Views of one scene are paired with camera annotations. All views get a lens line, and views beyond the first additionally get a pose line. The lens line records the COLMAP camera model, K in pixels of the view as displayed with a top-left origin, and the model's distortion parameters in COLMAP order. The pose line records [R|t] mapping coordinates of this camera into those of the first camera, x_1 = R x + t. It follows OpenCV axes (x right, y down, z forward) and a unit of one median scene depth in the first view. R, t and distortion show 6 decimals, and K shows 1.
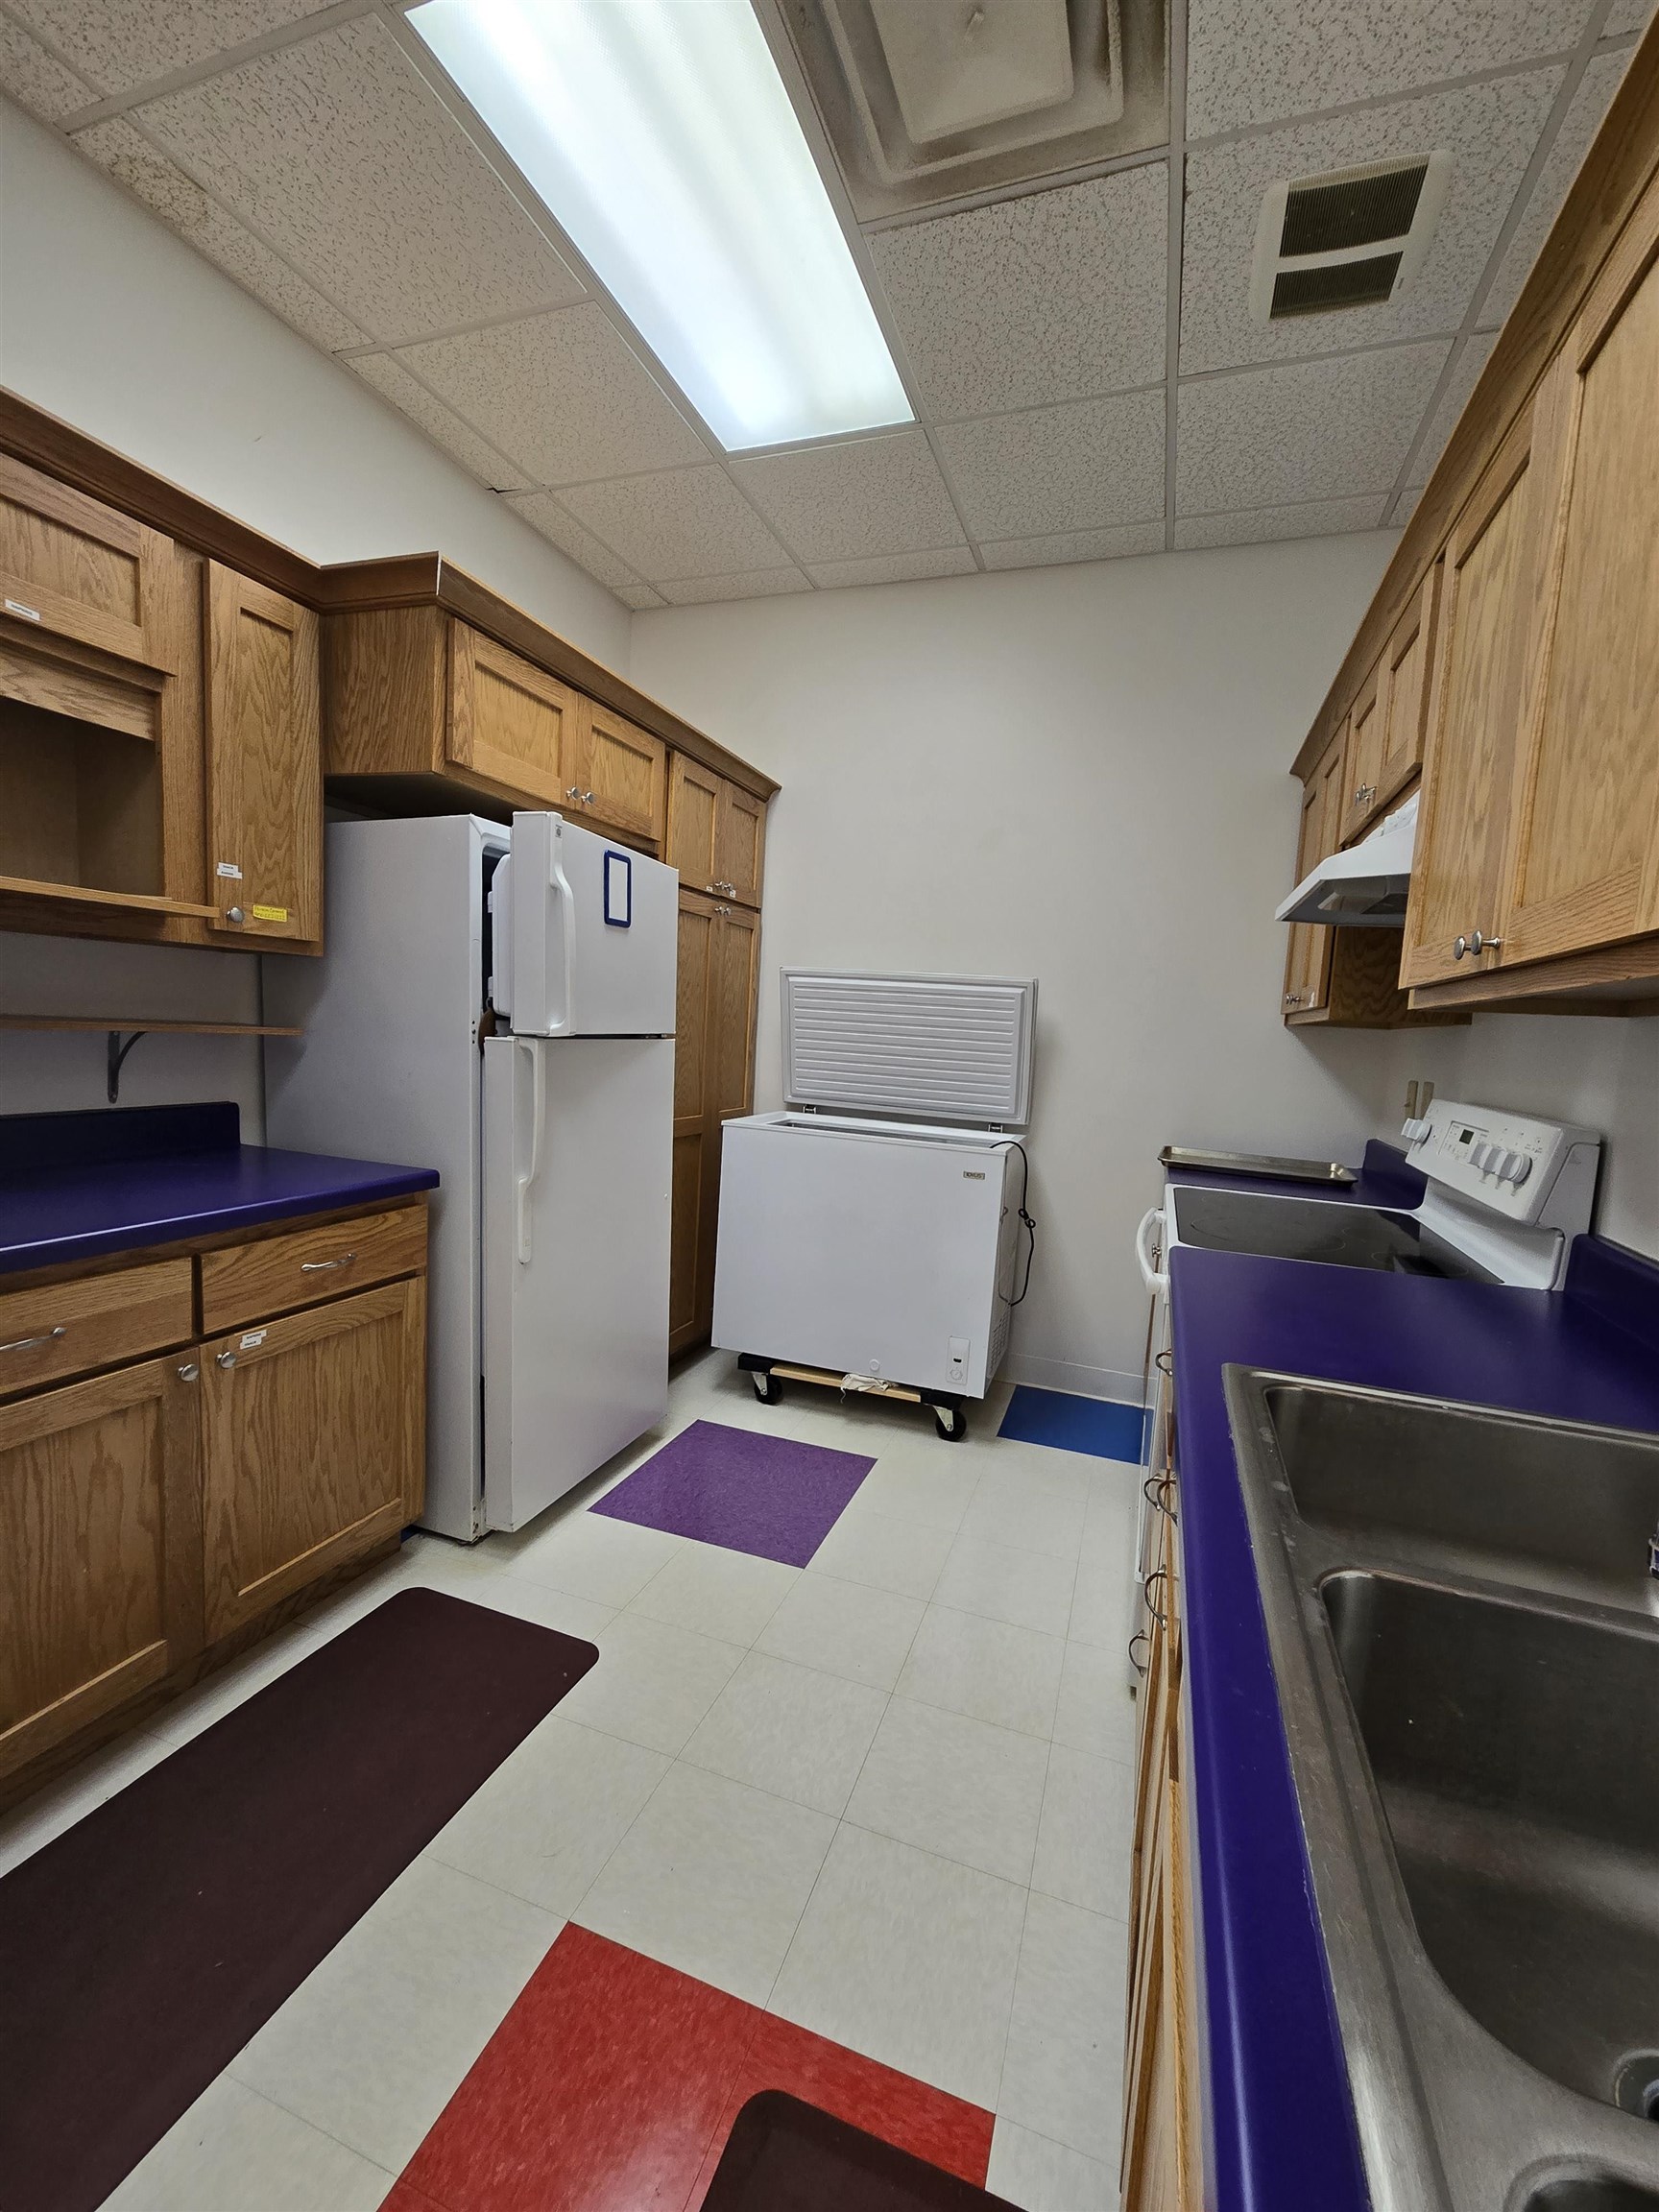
lens RADIAL K [[905.4, 0, 839.4], [0, 905.4, 1123.8], [0, 0, 1]] dist [-0.000688, 0.000507]
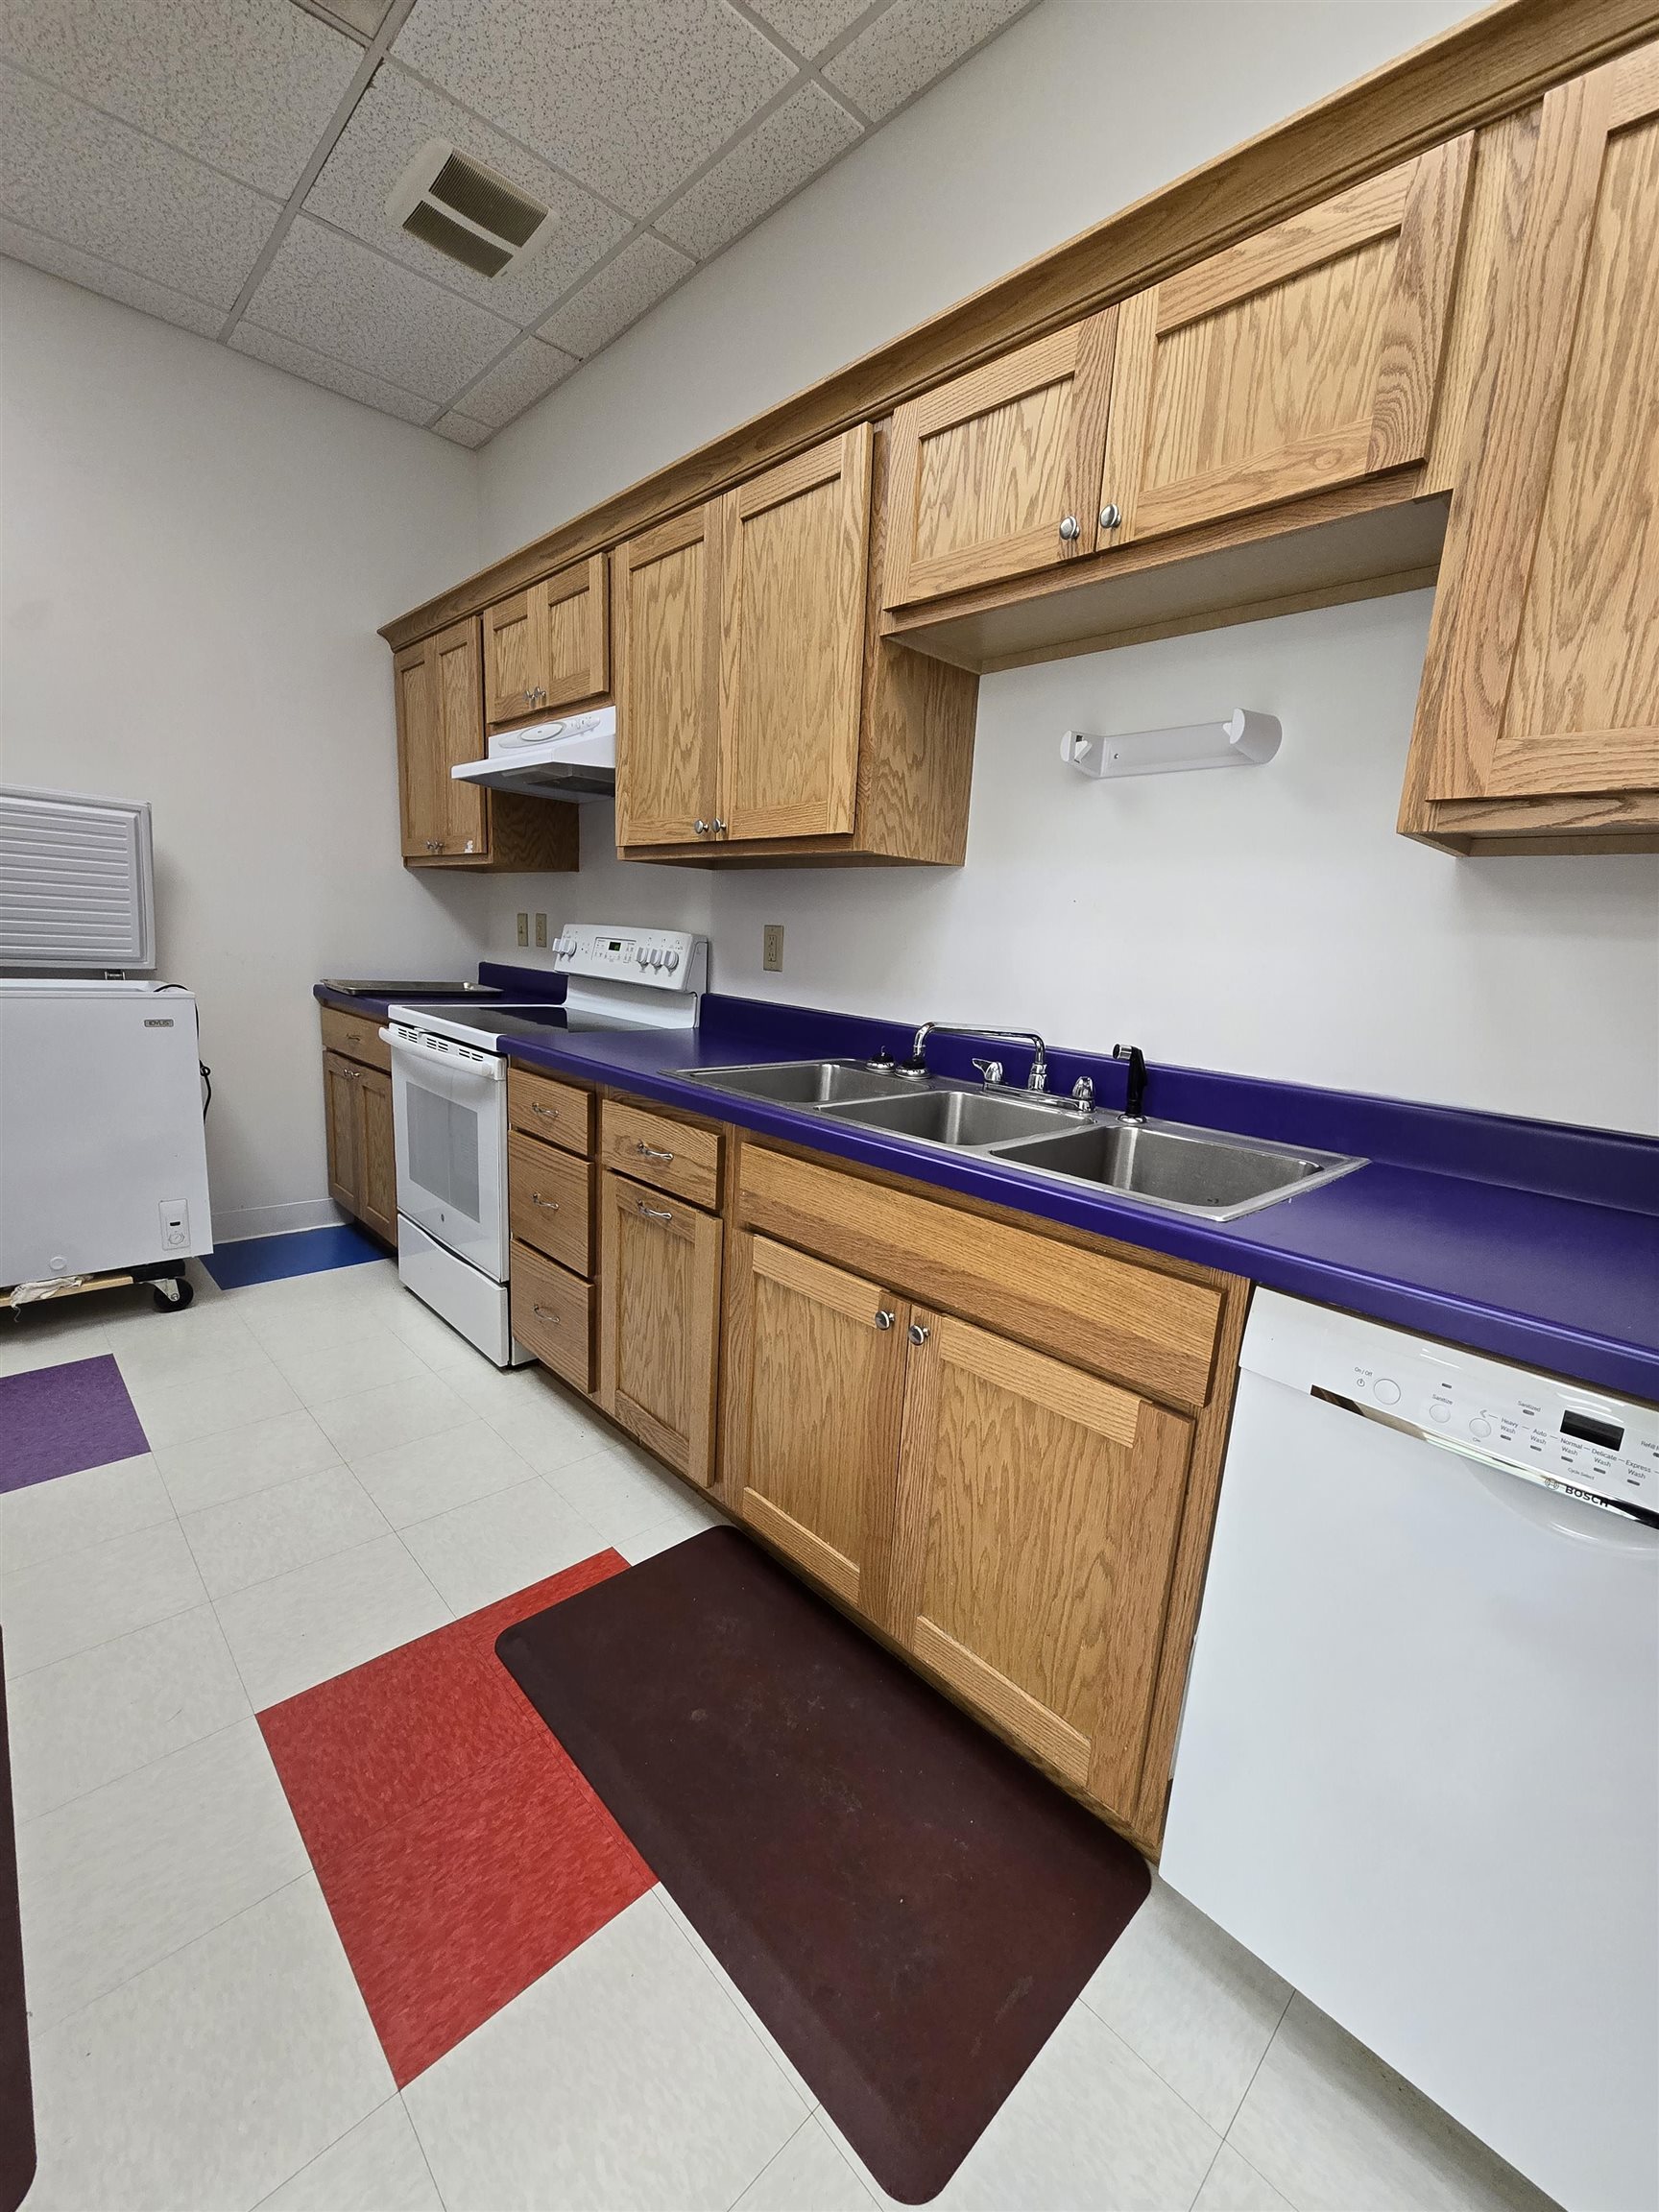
lens RADIAL K [[905.4, 0, 839.4], [0, 905.4, 1123.8], [0, 0, 1]] dist [-0.000688, 0.000507]
pose [[0.444726, -0.209016, 0.870937, -0.463928], [0.063484, 0.977300, 0.202125, 0.018837], [-0.893414, -0.034599, 0.447900, -0.038566]]
